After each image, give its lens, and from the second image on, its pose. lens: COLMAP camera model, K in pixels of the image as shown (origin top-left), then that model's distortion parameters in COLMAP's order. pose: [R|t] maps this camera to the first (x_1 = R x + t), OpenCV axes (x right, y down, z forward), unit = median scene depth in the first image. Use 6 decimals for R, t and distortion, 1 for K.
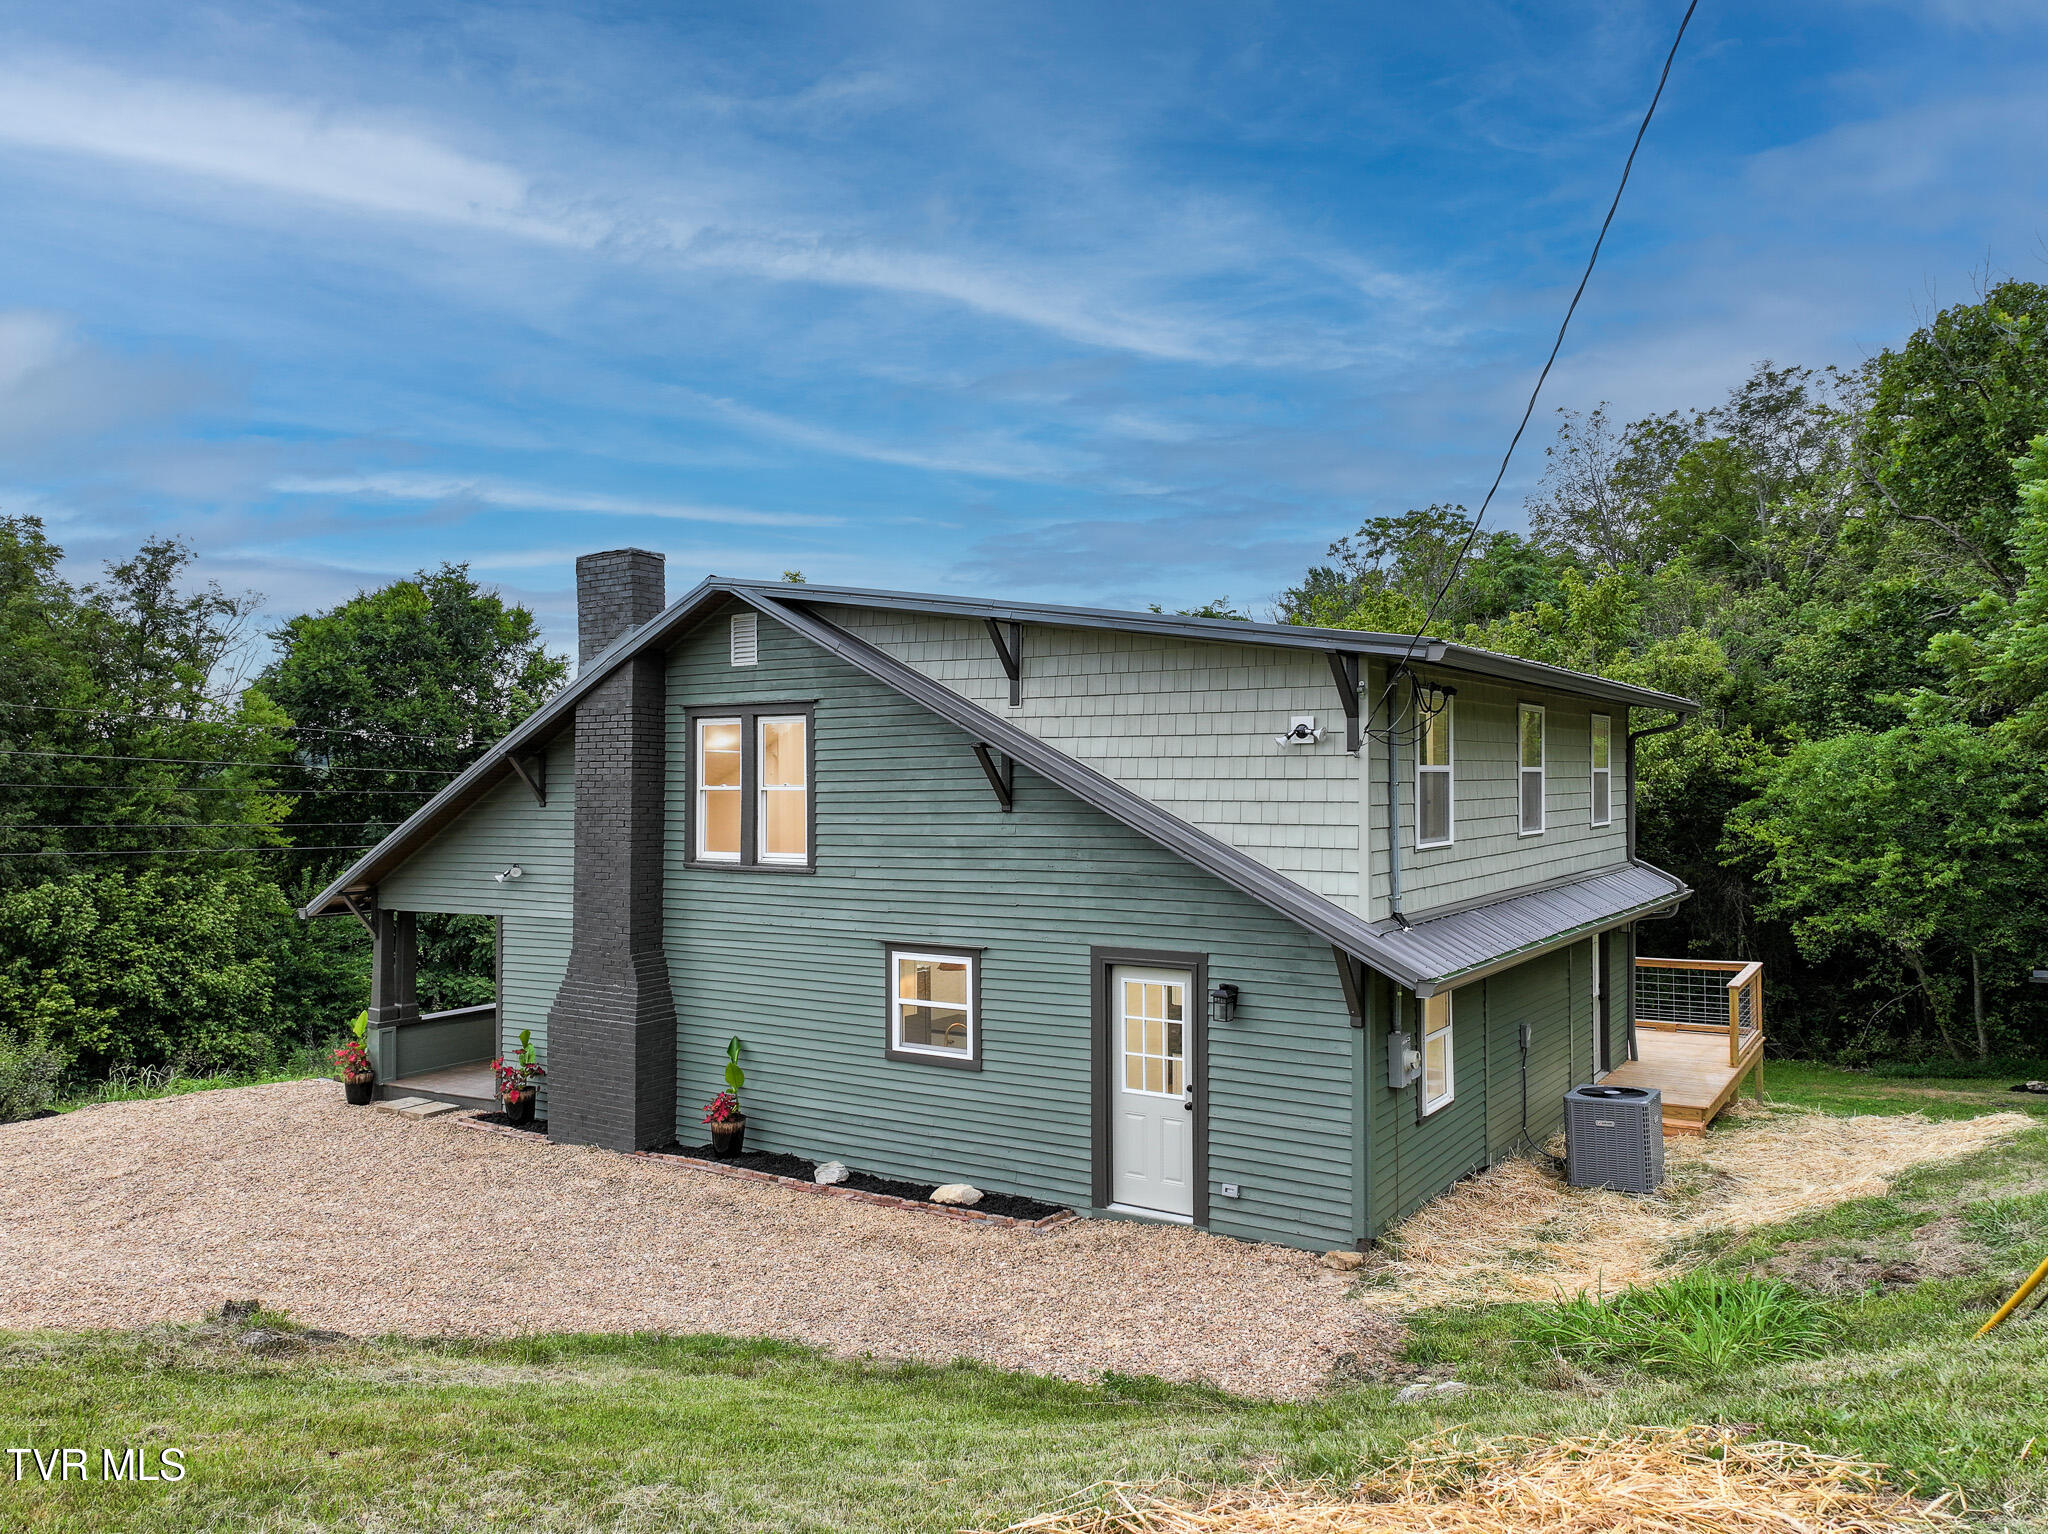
lens RADIAL K [[1440.2, 0, 1022.1], [0, 1440.2, 765.0], [0, 0, 1]] dist [-0.004532, 0.018271]
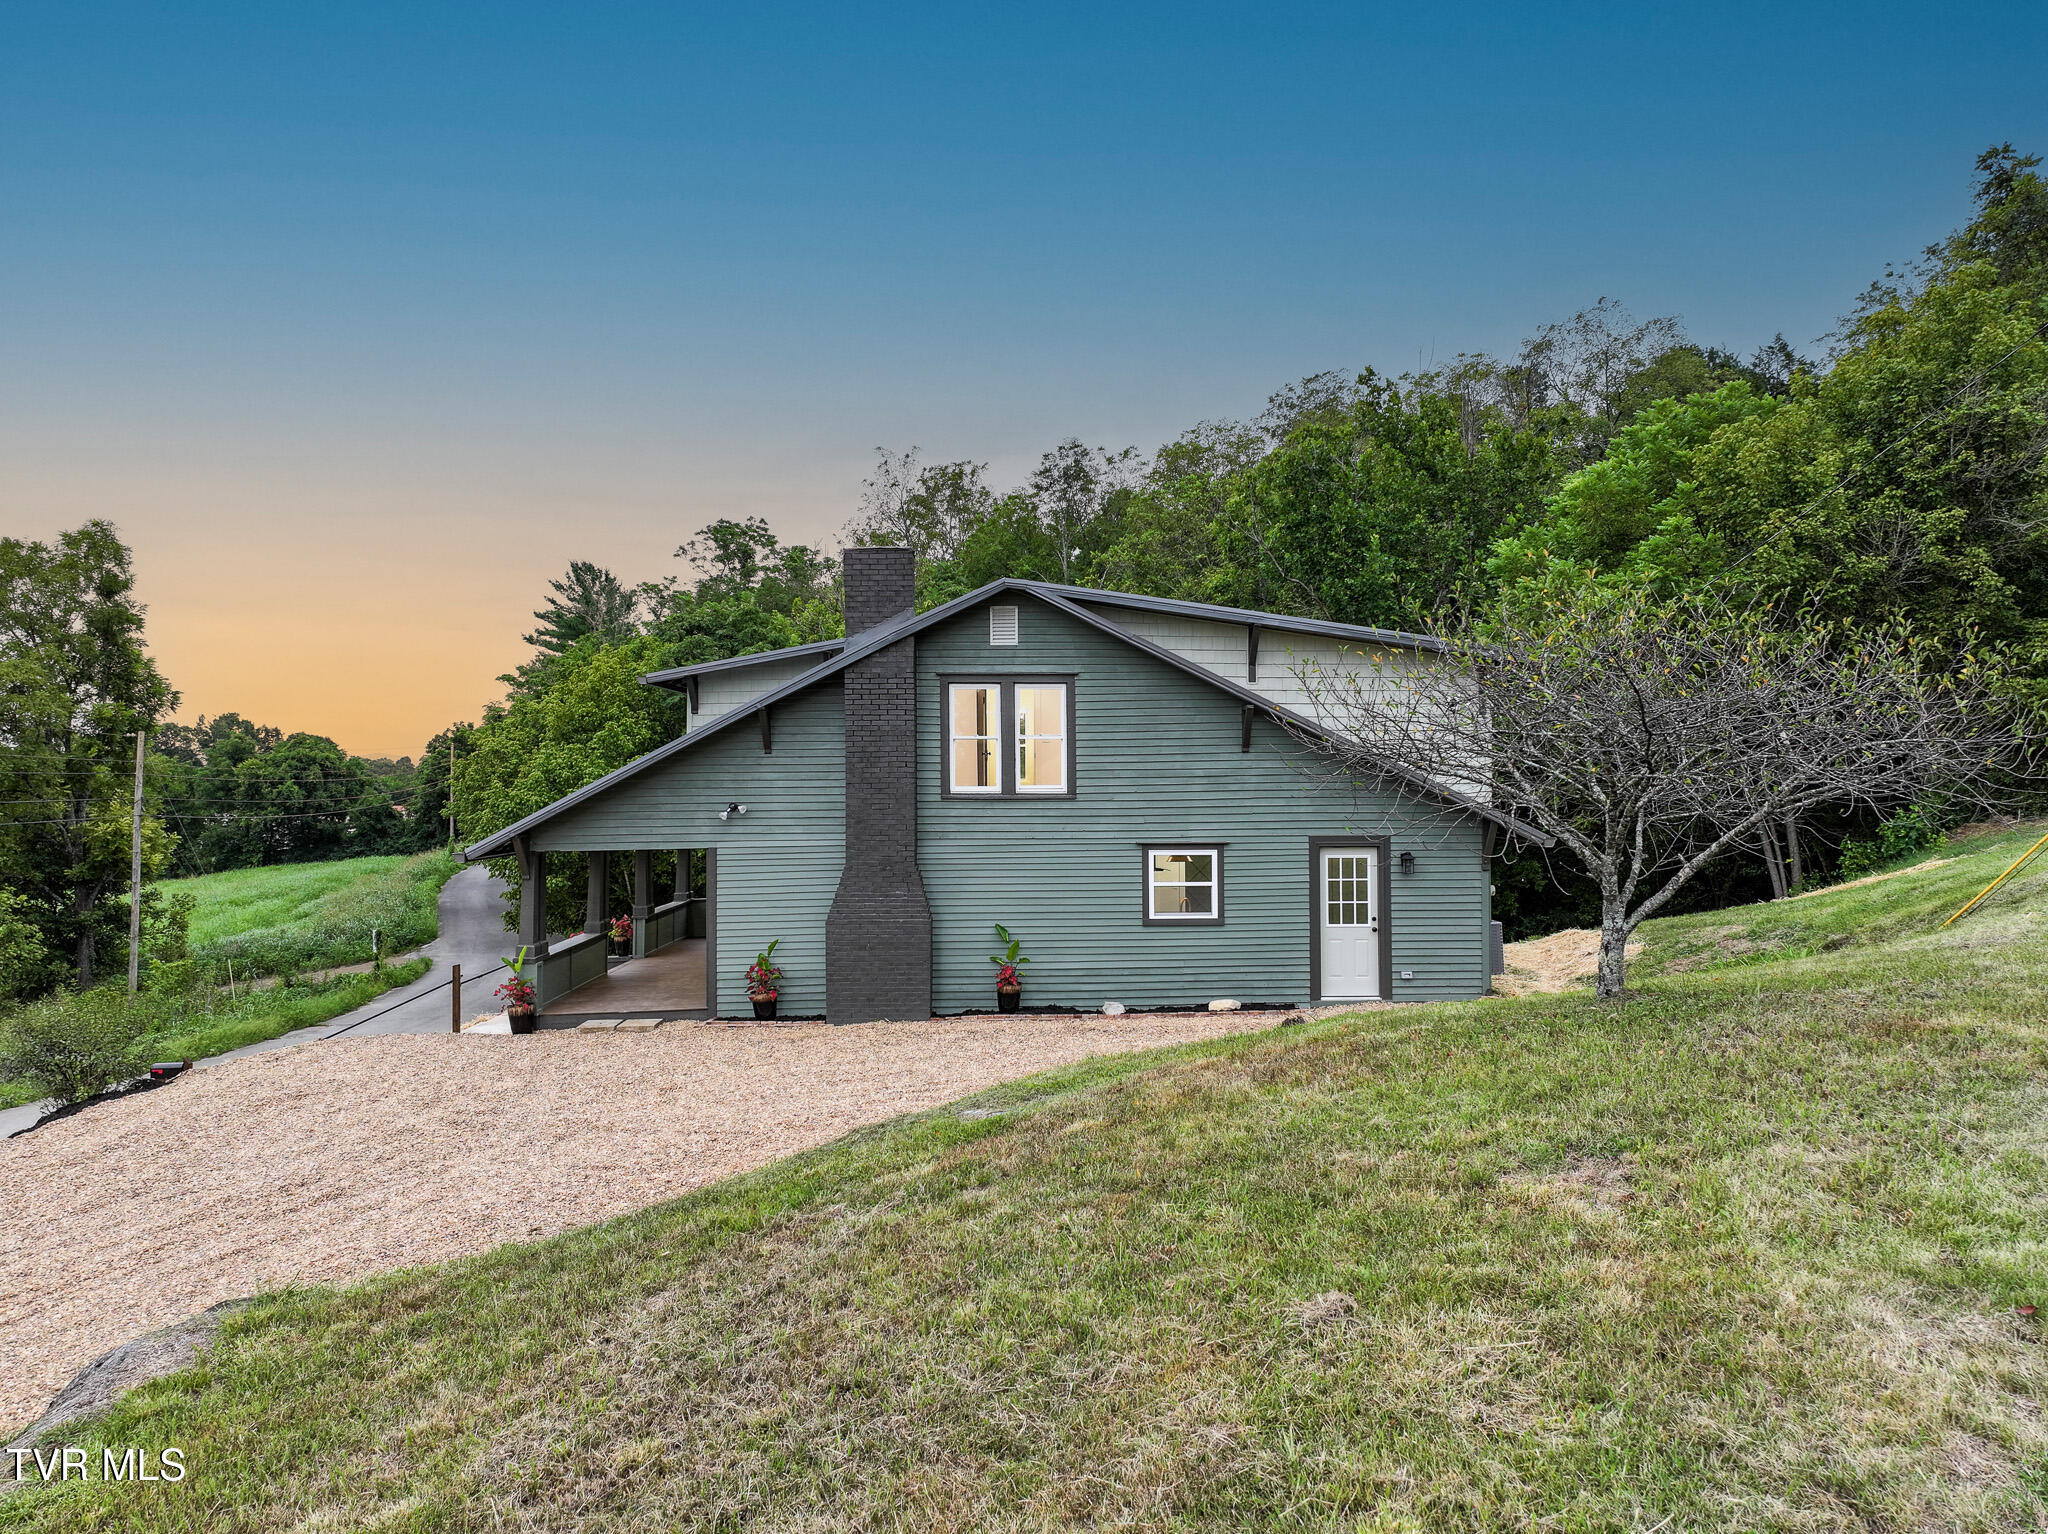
lens RADIAL K [[1440.2, 0, 1024.9], [0, 1440.2, 769.0], [0, 0, 1]] dist [-0.004532, 0.018271]
pose [[0.826642, 0.004030, 0.562713, -0.962203], [-0.005904, 0.999981, 0.001512, 0.045066], [-0.562697, -0.004572, 0.826651, -0.113906]]
